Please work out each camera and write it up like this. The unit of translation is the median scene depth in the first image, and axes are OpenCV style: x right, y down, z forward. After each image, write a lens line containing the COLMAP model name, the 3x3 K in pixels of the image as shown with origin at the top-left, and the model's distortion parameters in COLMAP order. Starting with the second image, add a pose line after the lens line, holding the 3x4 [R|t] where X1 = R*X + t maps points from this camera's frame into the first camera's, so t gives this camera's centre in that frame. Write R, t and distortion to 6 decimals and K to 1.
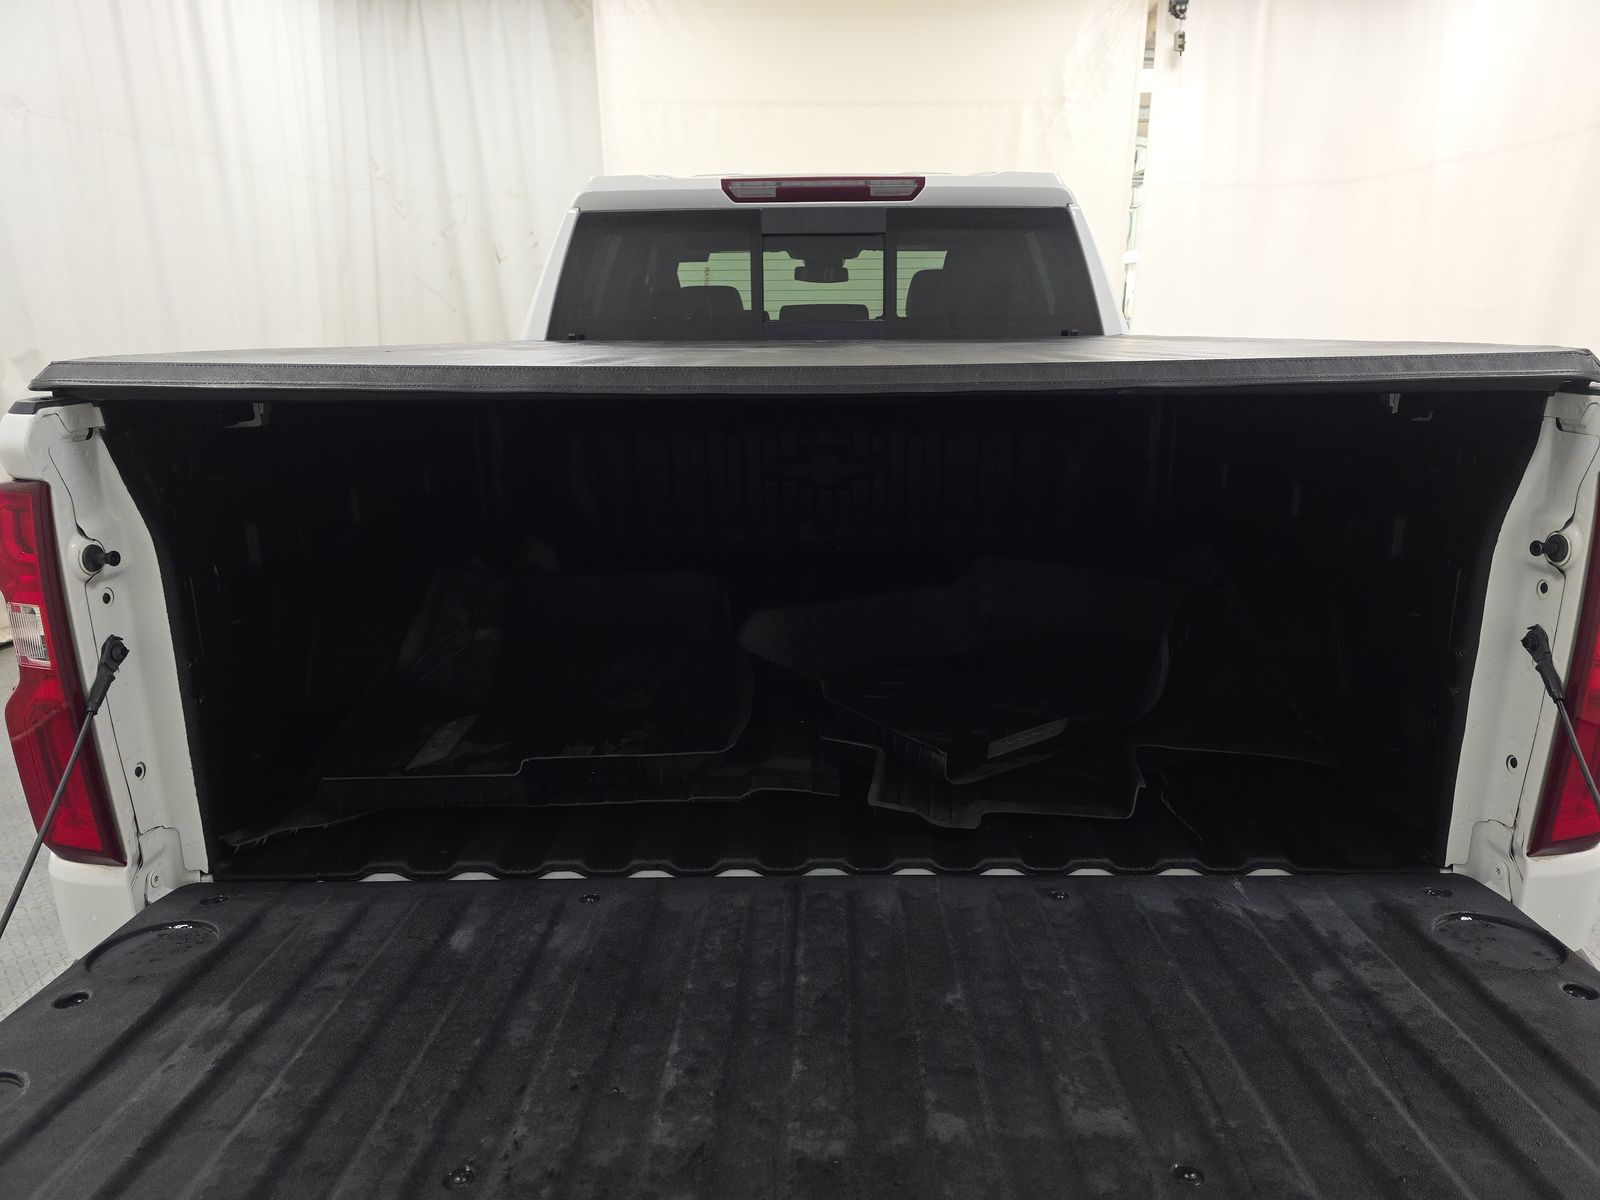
lens RADIAL K [[1074.6, 0, 823.0], [0, 1074.6, 622.2], [0, 0, 1]] dist [0.047457, -0.024926]
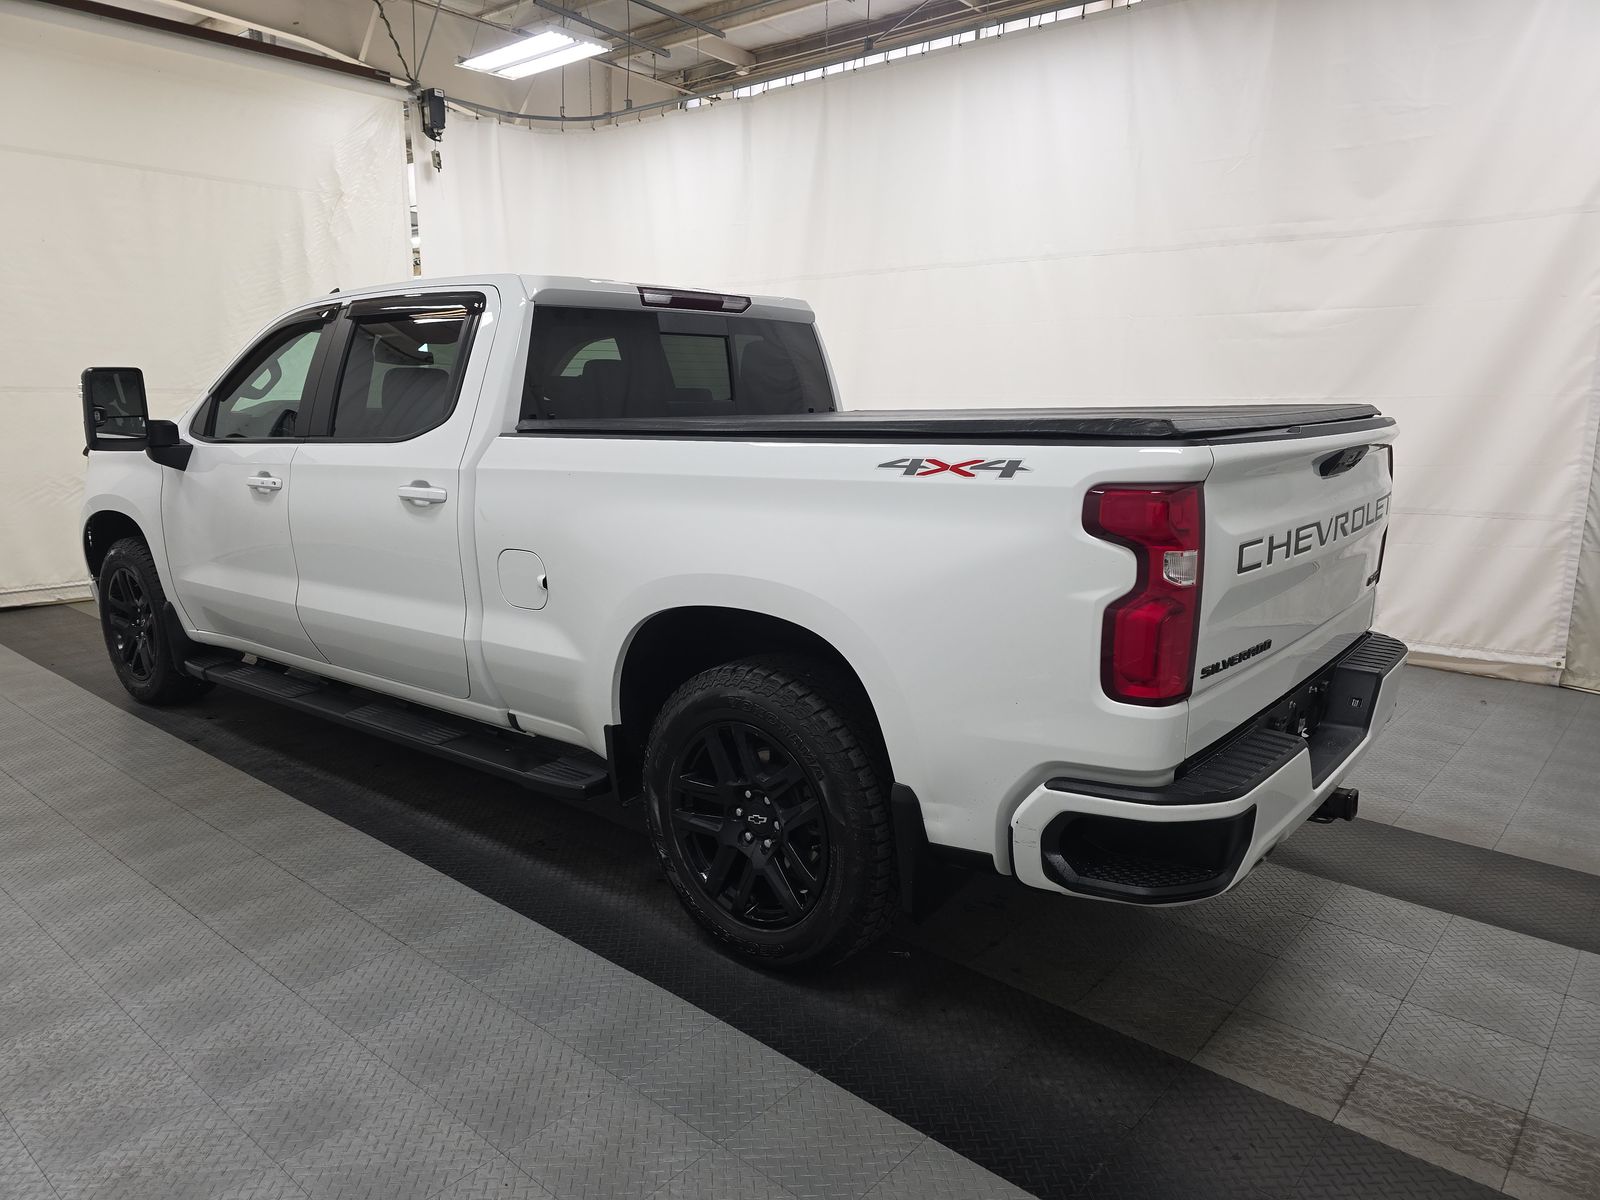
lens RADIAL K [[1102.0, 0, 816.8], [0, 1102.0, 636.5], [0, 0, 1]] dist [0.065198, -0.062190]
pose [[0.618042, -0.167229, 0.768153, -0.801866], [0.219383, 0.974984, 0.035745, -0.024768], [-0.754914, 0.146428, 0.639268, 0.096269]]
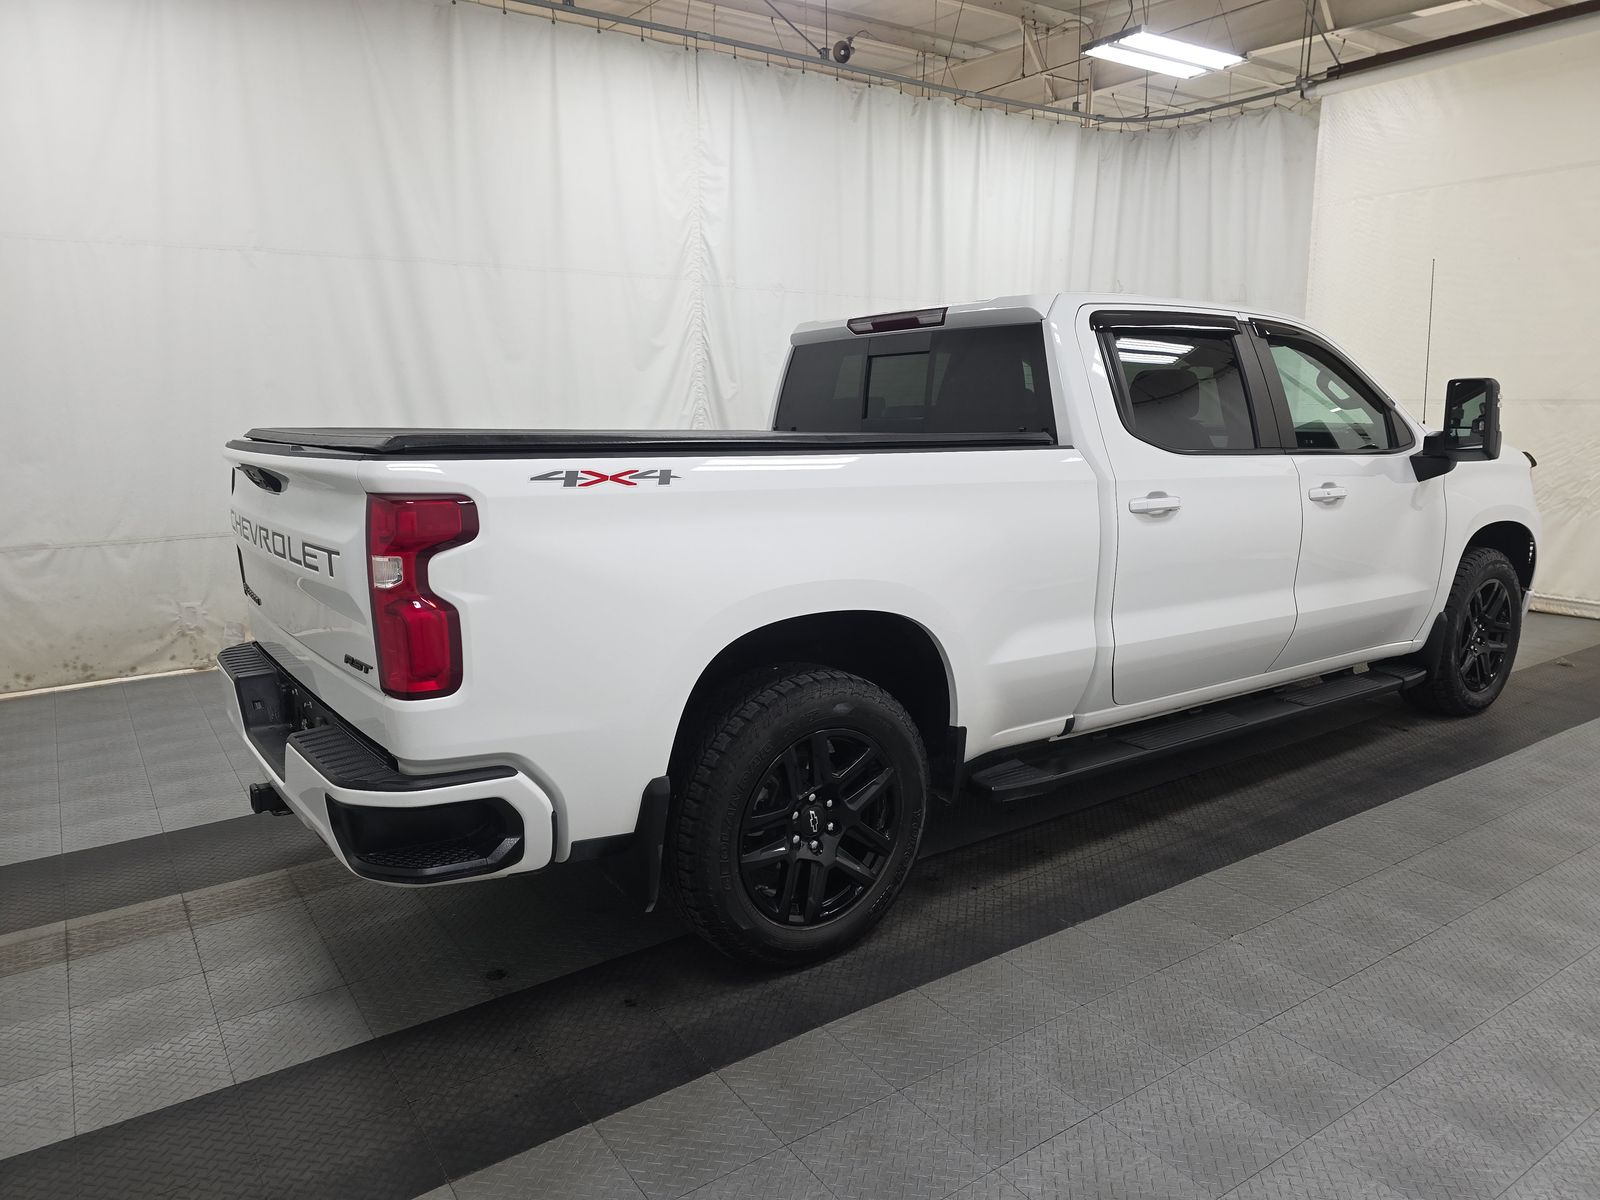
lens RADIAL K [[1102.0, 0, 816.8], [0, 1102.0, 636.5], [0, 0, 1]] dist [0.065198, -0.062190]
pose [[0.587426, 0.163806, -0.792526, 0.888795], [-0.221398, 0.974470, 0.037310, -0.042997], [0.778404, 0.153547, 0.608695, 0.127848]]
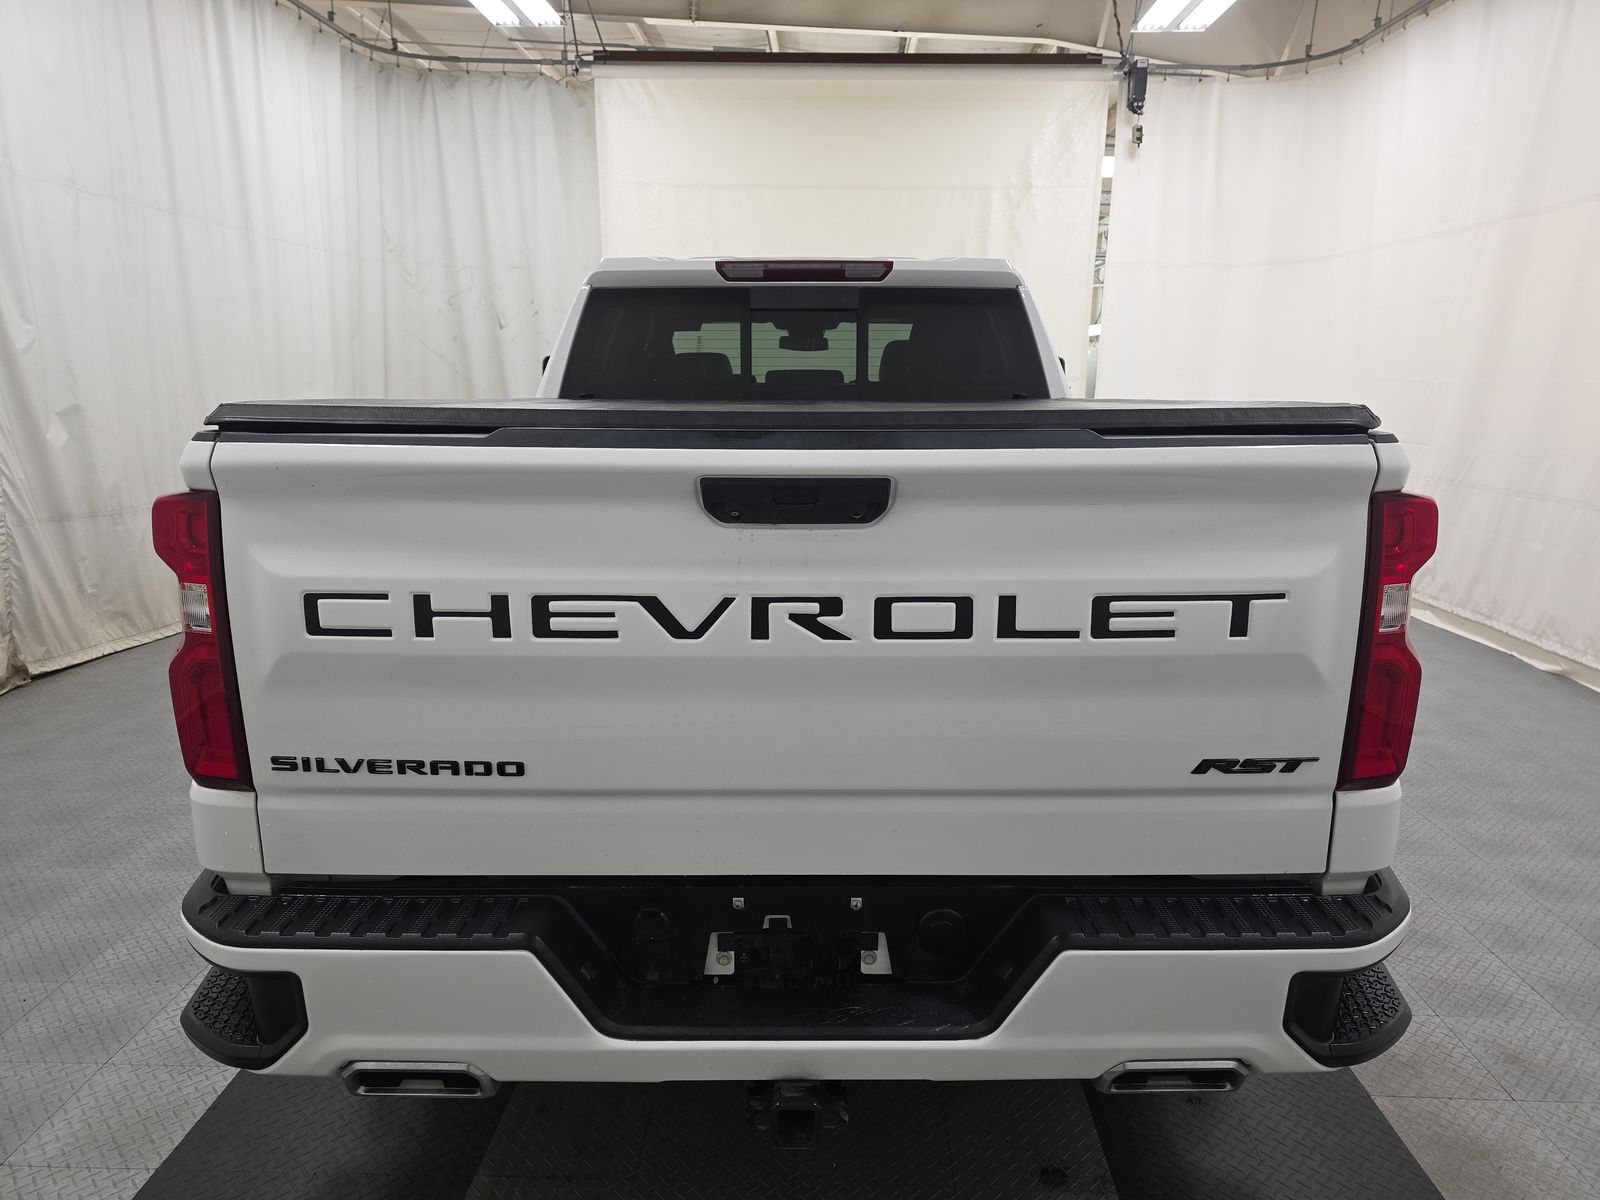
lens RADIAL K [[1072.2, 0, 813.9], [0, 1072.2, 622.6], [0, 0, 1]] dist [0.072496, -0.053700]
pose [[0.999948, 0.007339, 0.007038, 0.004163], [-0.006922, 0.998316, -0.057600, 0.031406], [-0.007449, 0.057548, 0.998315, -0.100139]]
